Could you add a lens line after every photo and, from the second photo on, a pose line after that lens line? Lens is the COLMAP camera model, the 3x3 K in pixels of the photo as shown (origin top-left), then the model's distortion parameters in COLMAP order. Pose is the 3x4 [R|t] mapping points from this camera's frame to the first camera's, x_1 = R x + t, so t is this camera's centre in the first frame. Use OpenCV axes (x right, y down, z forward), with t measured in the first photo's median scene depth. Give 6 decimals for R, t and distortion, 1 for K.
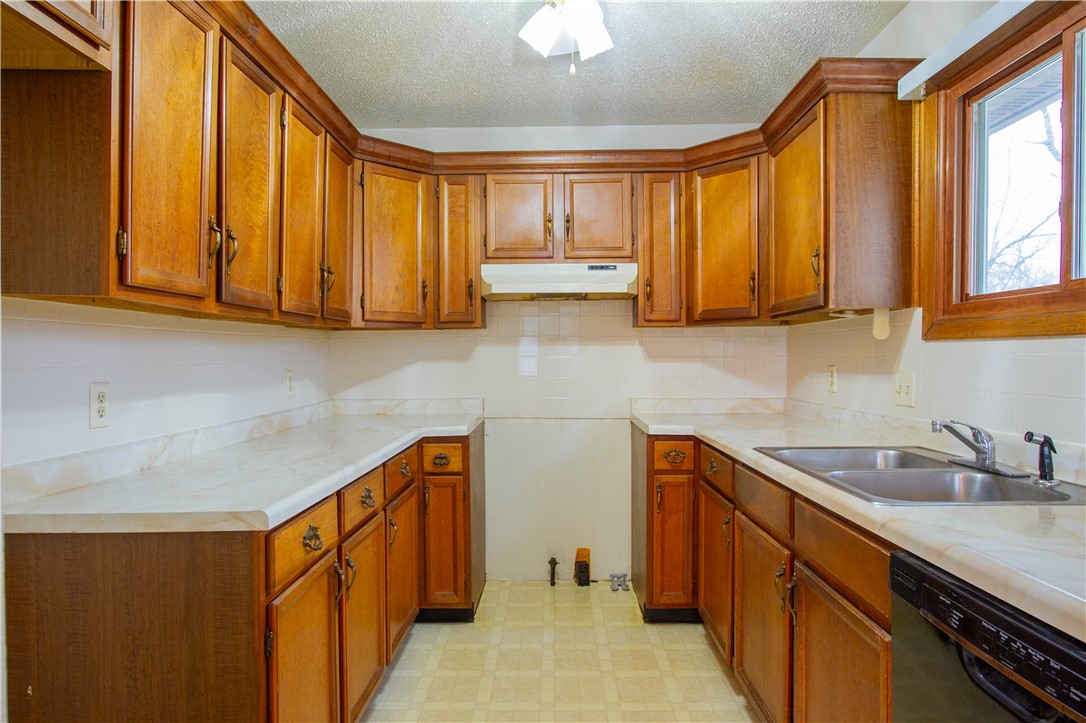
lens RADIAL K [[637.7, 0, 545.7], [0, 637.7, 366.6], [0, 0, 1]] dist [-0.021719, 0.009770]
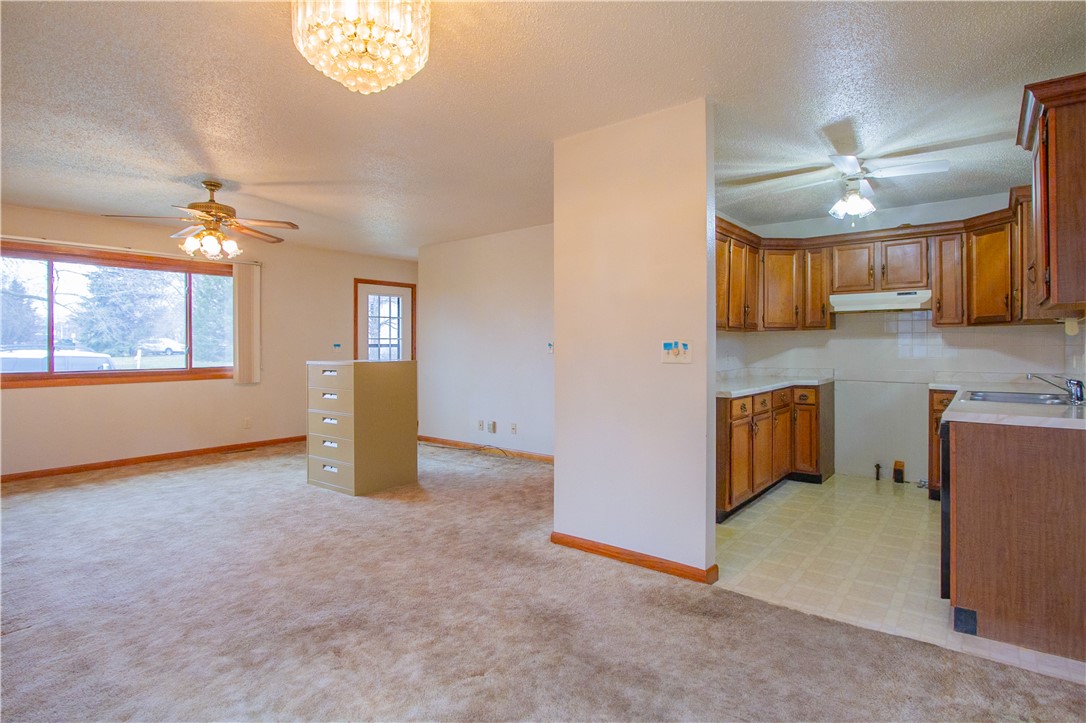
lens RADIAL K [[564.1, 0, 542.7], [0, 564.1, 348.6], [0, 0, 1]] dist [-0.012372, 0.000926]
pose [[0.790939, 0.004829, -0.611876, 0.263159], [-0.009955, 0.999938, -0.004977, 0.012064], [0.611814, 0.010028, 0.790938, -0.878301]]
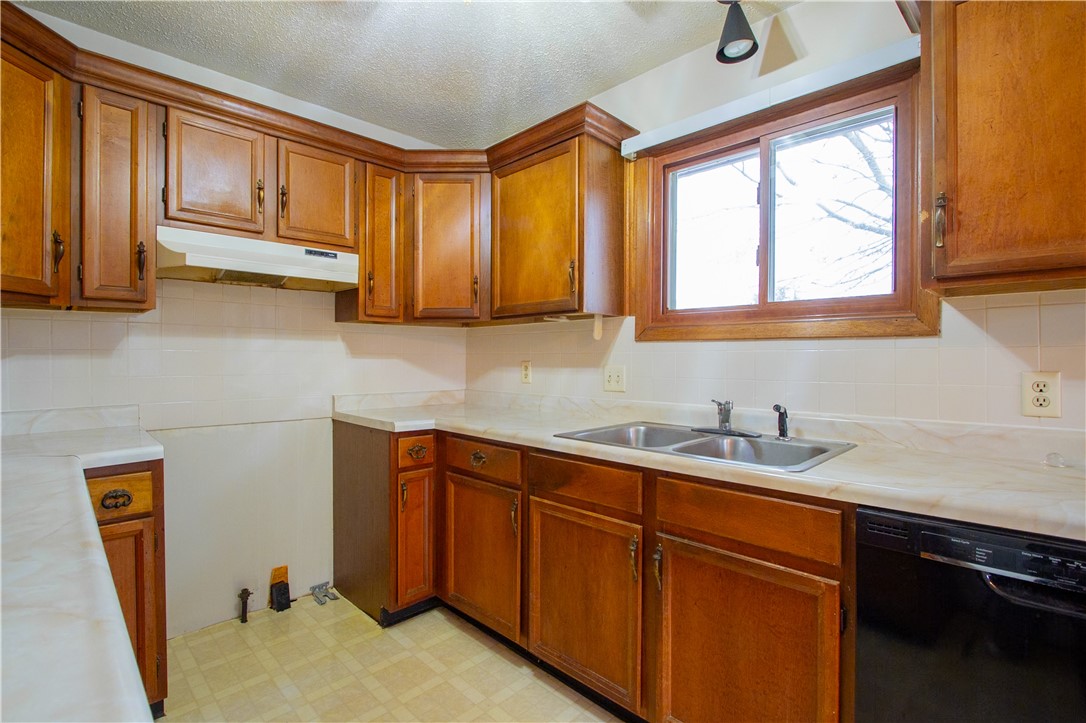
lens RADIAL K [[503.3, 0, 540.2], [0, 503.3, 361.2], [0, 0, 1]] dist [-0.015387, 0.002154]
pose [[0.701711, 0.000379, 0.712462, -0.222597], [0.004967, 0.999973, -0.005424, 0.004004], [-0.712445, 0.007345, 0.701690, 0.303281]]
